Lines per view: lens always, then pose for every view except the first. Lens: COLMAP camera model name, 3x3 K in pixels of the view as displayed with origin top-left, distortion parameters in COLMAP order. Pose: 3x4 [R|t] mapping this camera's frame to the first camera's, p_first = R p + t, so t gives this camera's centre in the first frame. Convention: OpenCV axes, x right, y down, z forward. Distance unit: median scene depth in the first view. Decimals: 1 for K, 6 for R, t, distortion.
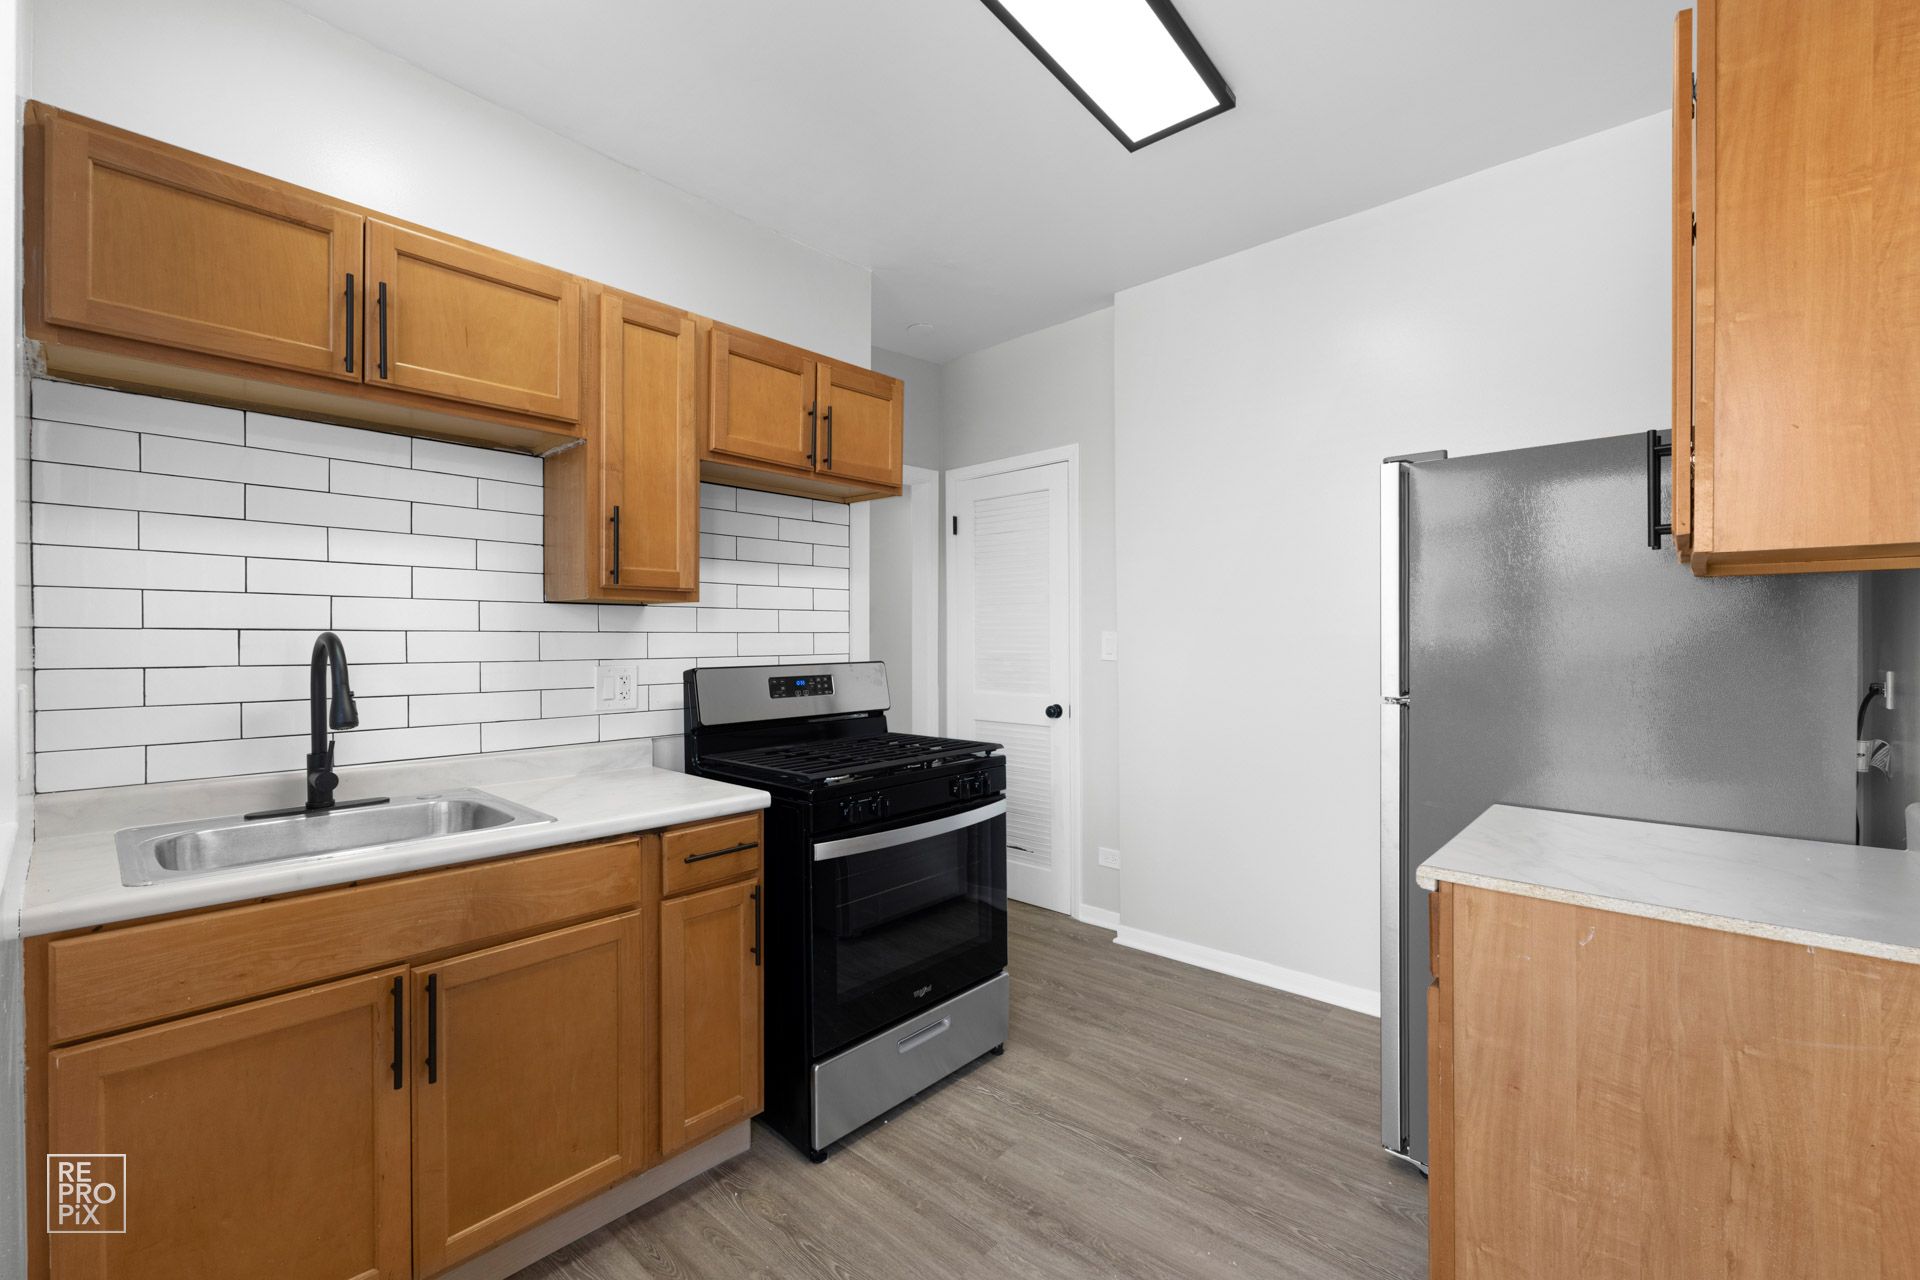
lens RADIAL K [[769.4, 0, 958.2], [0, 769.4, 636.0], [0, 0, 1]] dist [-0.001540, 0.000175]
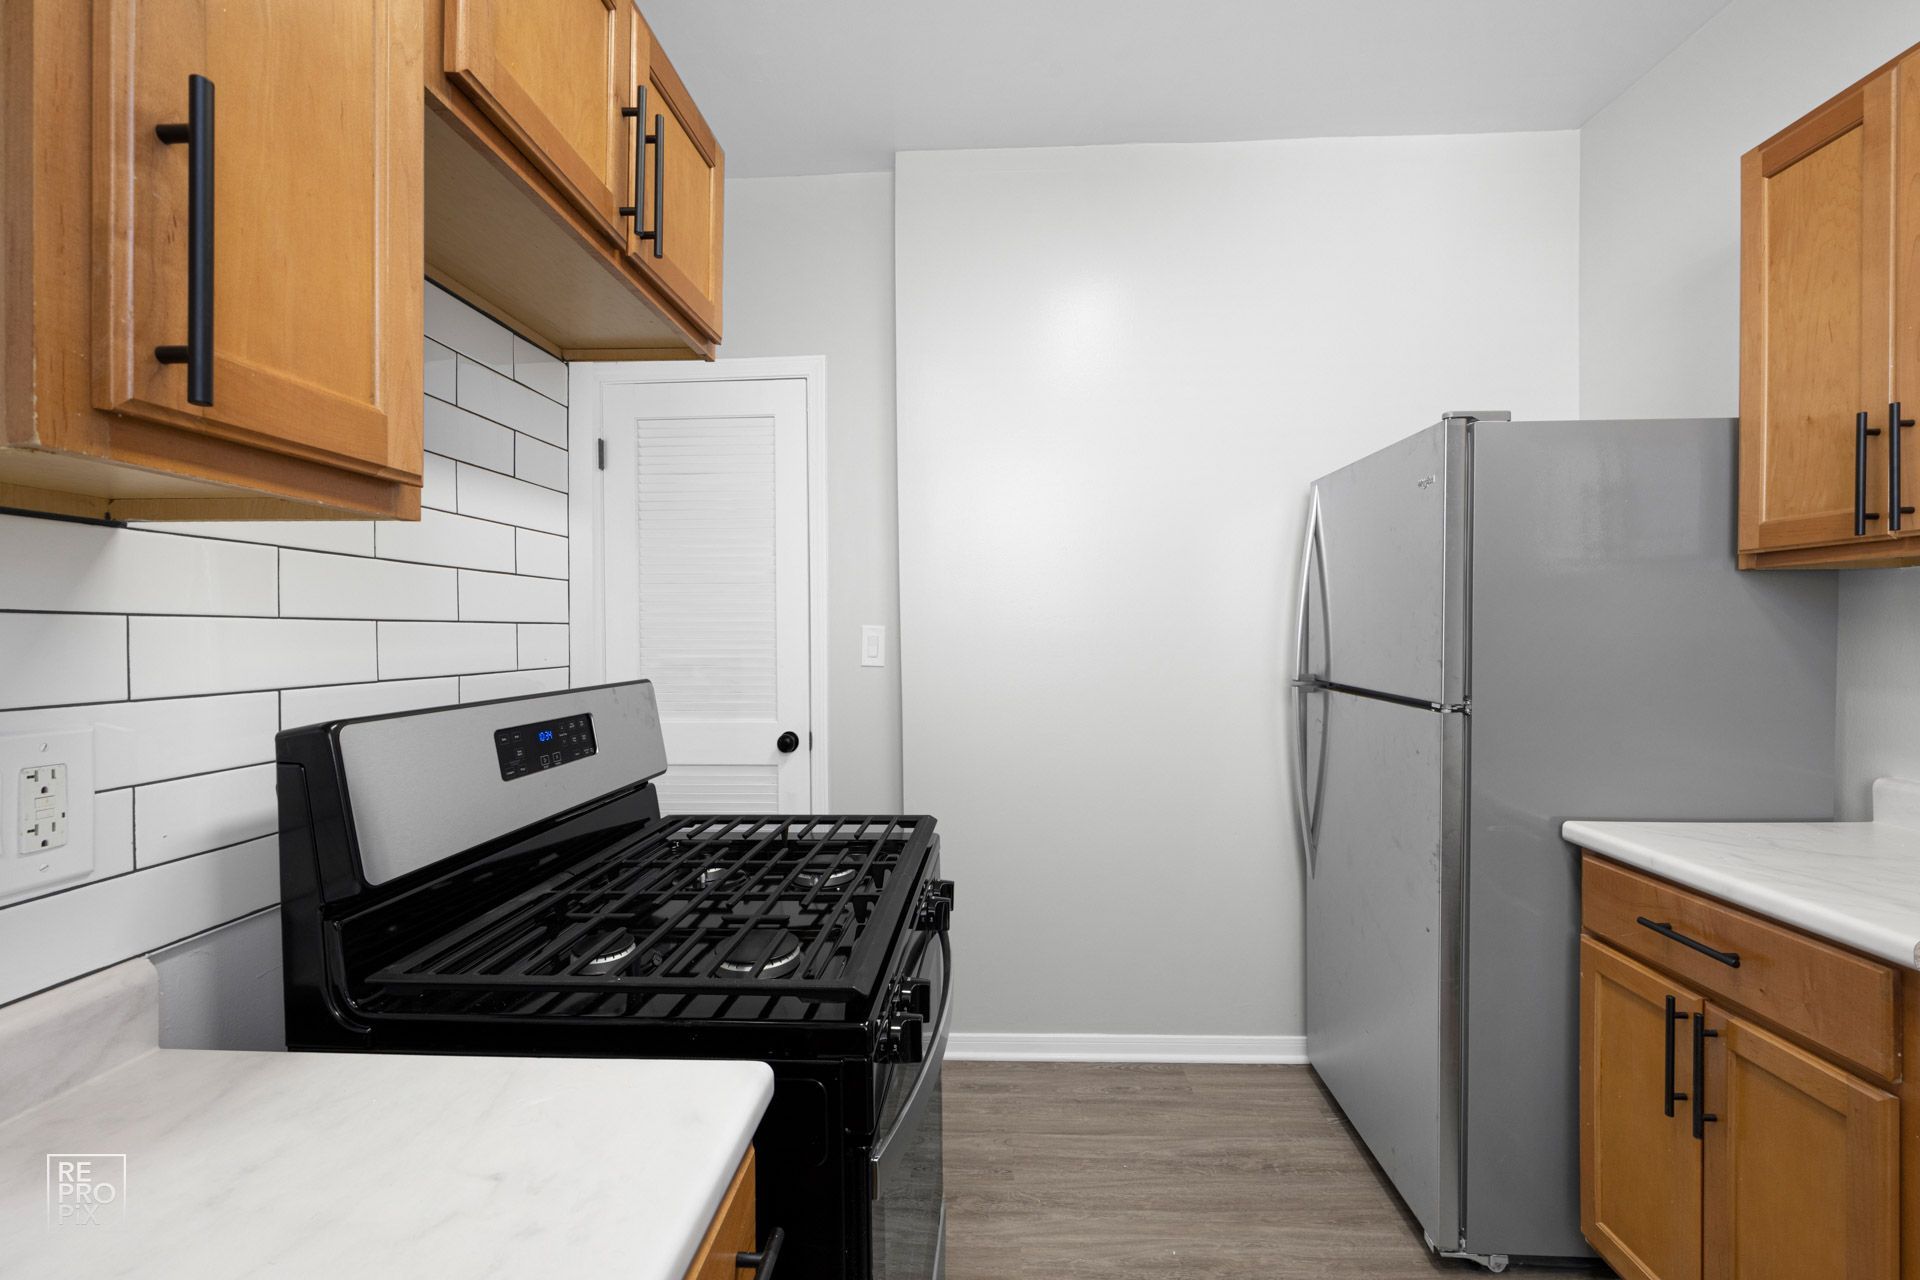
lens RADIAL K [[833.5, 0, 960.0], [0, 833.5, 640.0], [0, 0, 1]] dist [-0.000404, -0.000036]
pose [[0.790232, -0.004975, 0.612788, -0.313941], [0.001385, 0.999979, 0.006331, 0.003515], [-0.612807, -0.004154, 0.790222, 0.488343]]
